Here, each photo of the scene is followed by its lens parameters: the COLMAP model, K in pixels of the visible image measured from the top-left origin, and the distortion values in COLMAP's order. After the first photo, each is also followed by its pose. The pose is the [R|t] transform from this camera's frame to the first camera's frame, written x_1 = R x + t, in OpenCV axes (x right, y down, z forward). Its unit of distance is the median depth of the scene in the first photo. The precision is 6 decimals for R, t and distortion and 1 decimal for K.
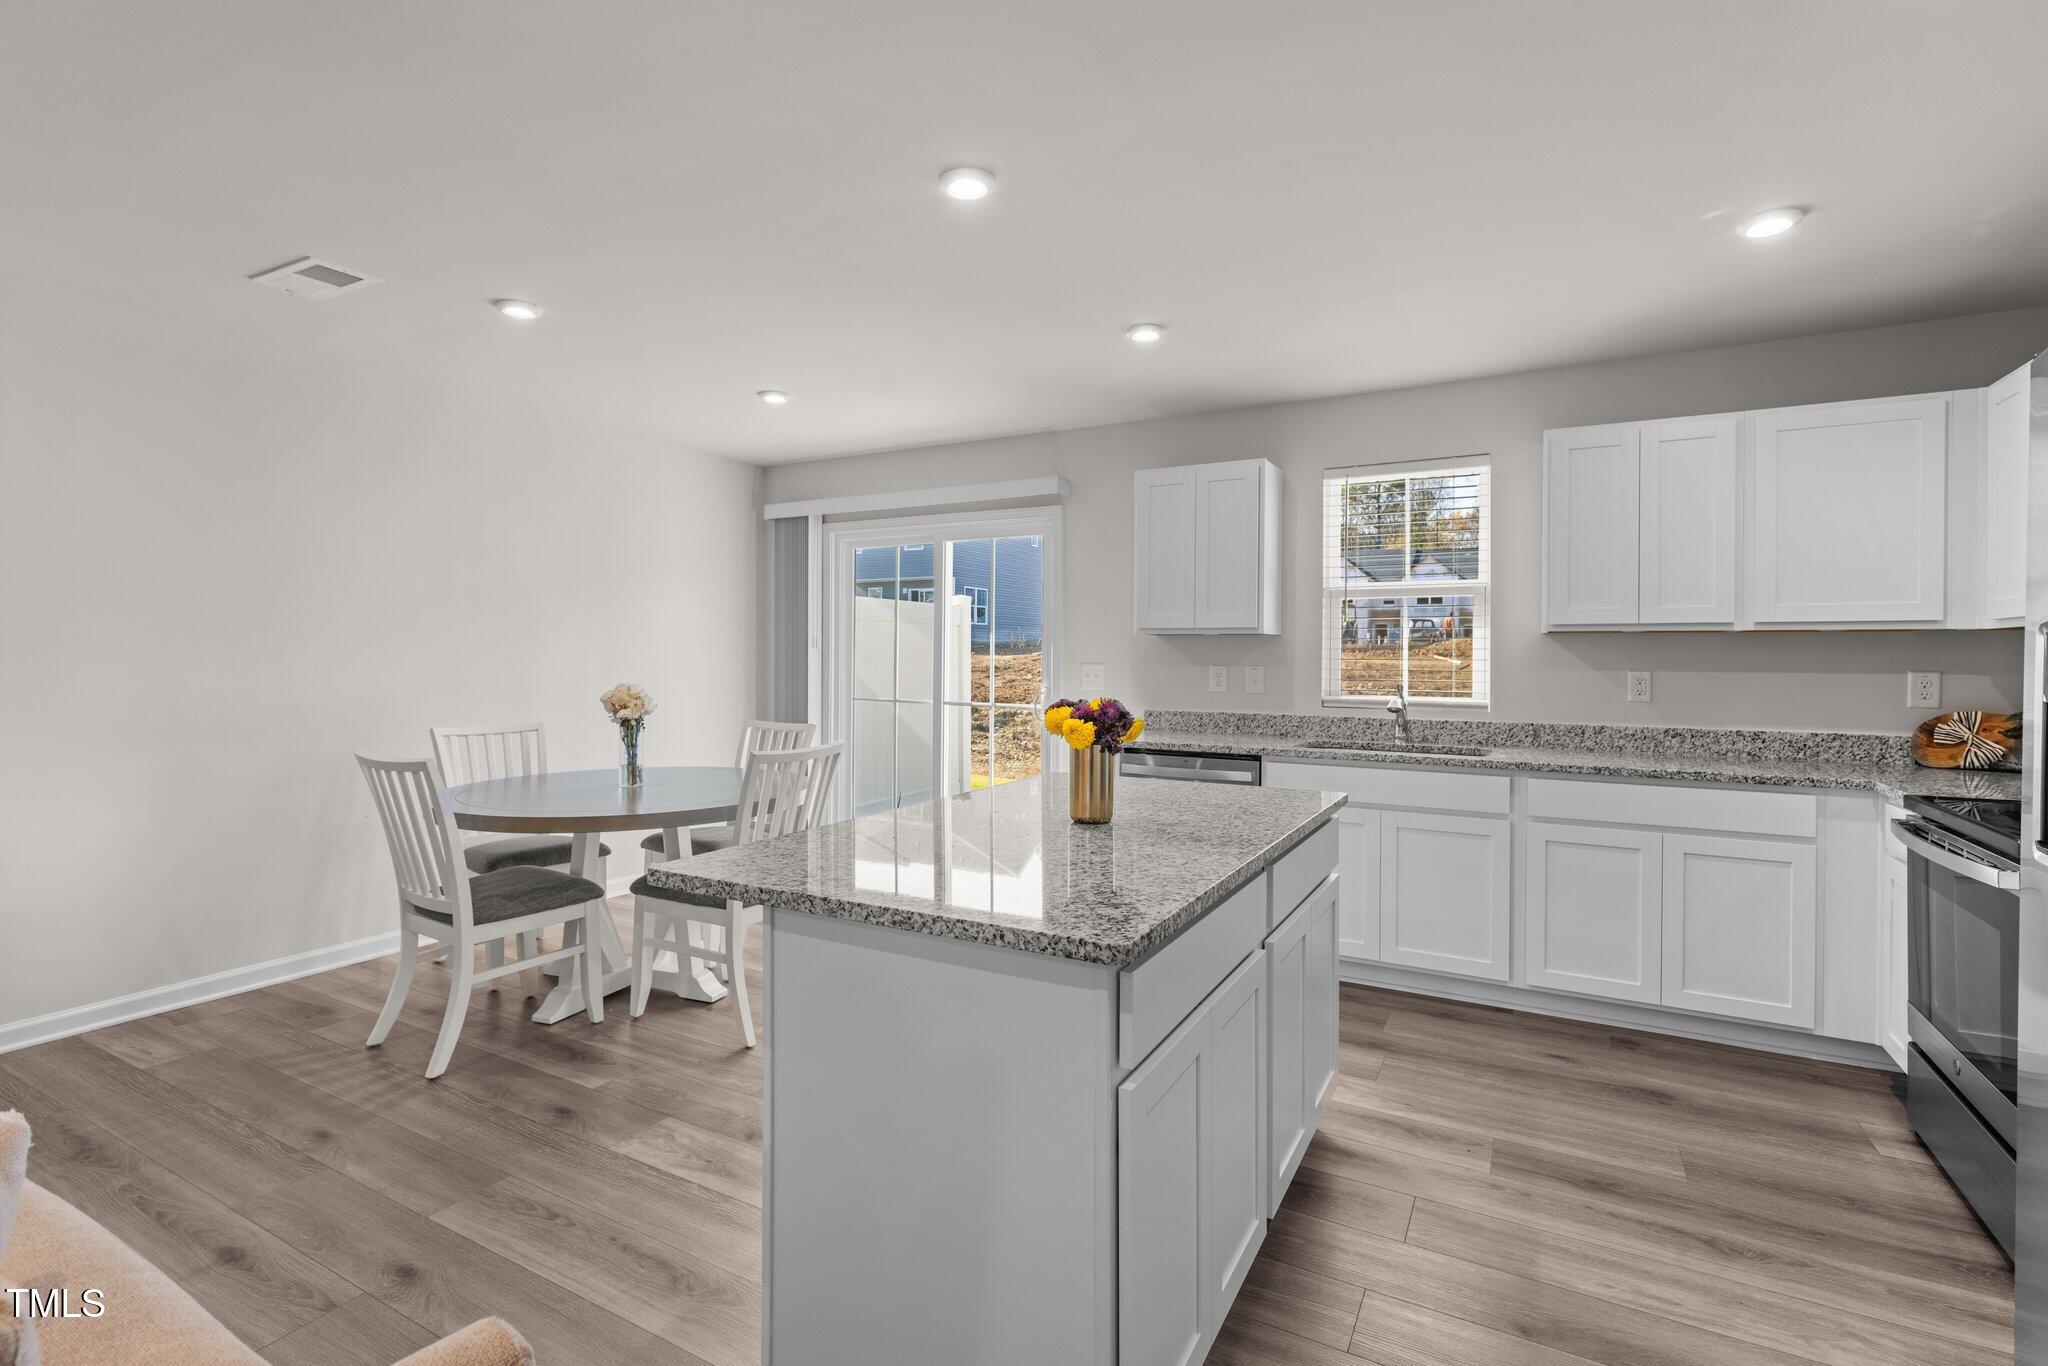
lens RADIAL K [[938.6, 0, 1033.6], [0, 938.6, 670.3], [0, 0, 1]] dist [-0.001080, -0.000270]
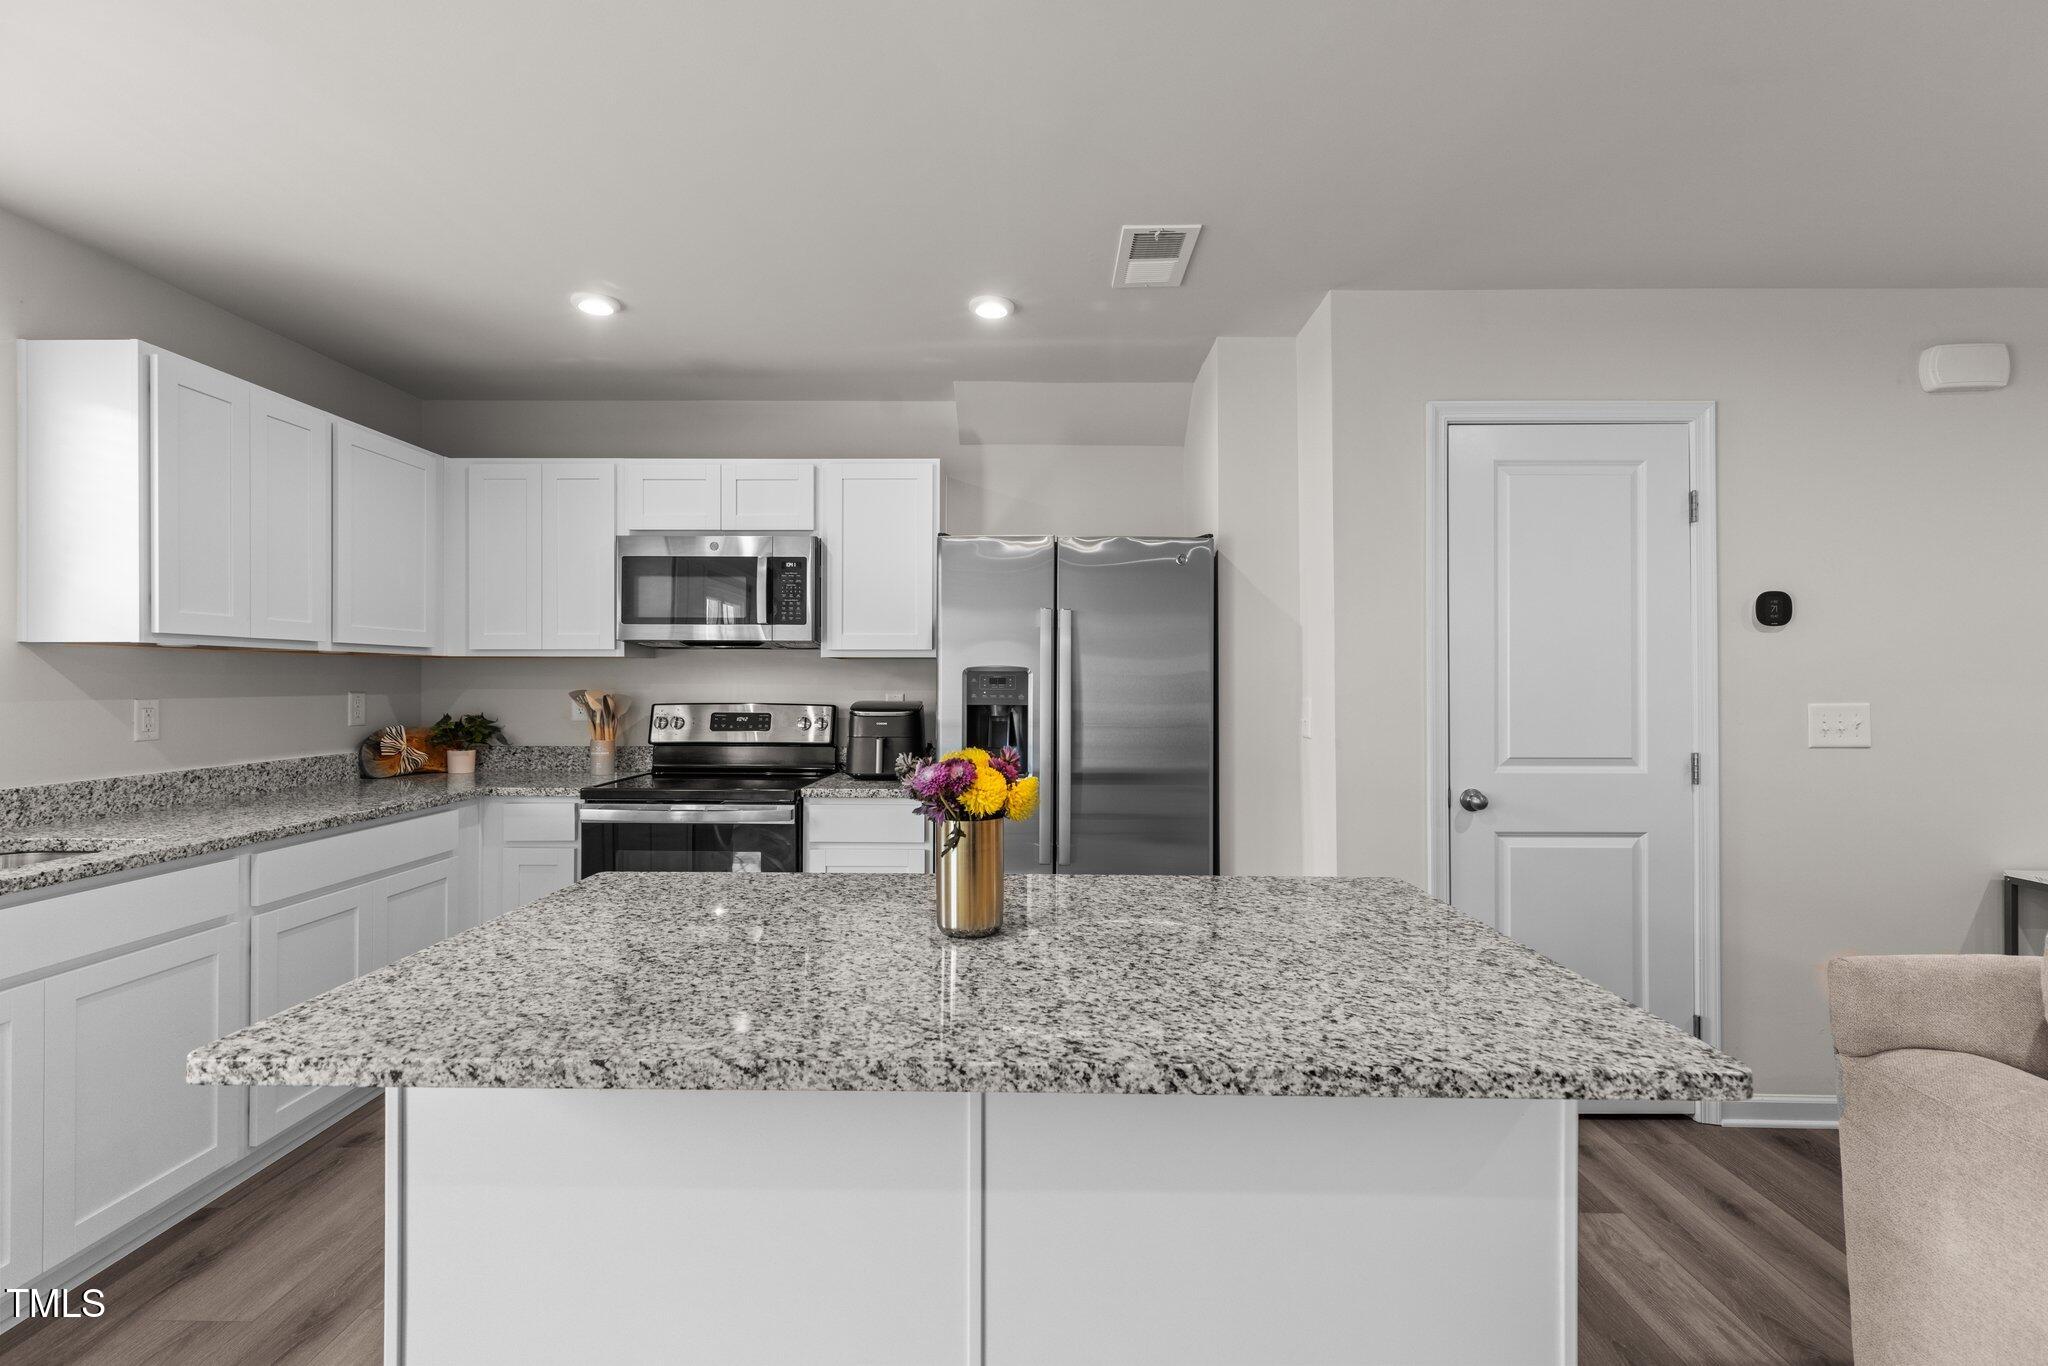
lens RADIAL K [[938.6, 0, 1032.8], [0, 938.6, 675.1], [0, 0, 1]] dist [-0.001080, -0.000270]
pose [[-0.468146, -0.003975, 0.883642, -0.363014], [0.005768, 0.999955, 0.007554, -0.021104], [-0.883632, 0.008633, -0.468102, 0.793140]]
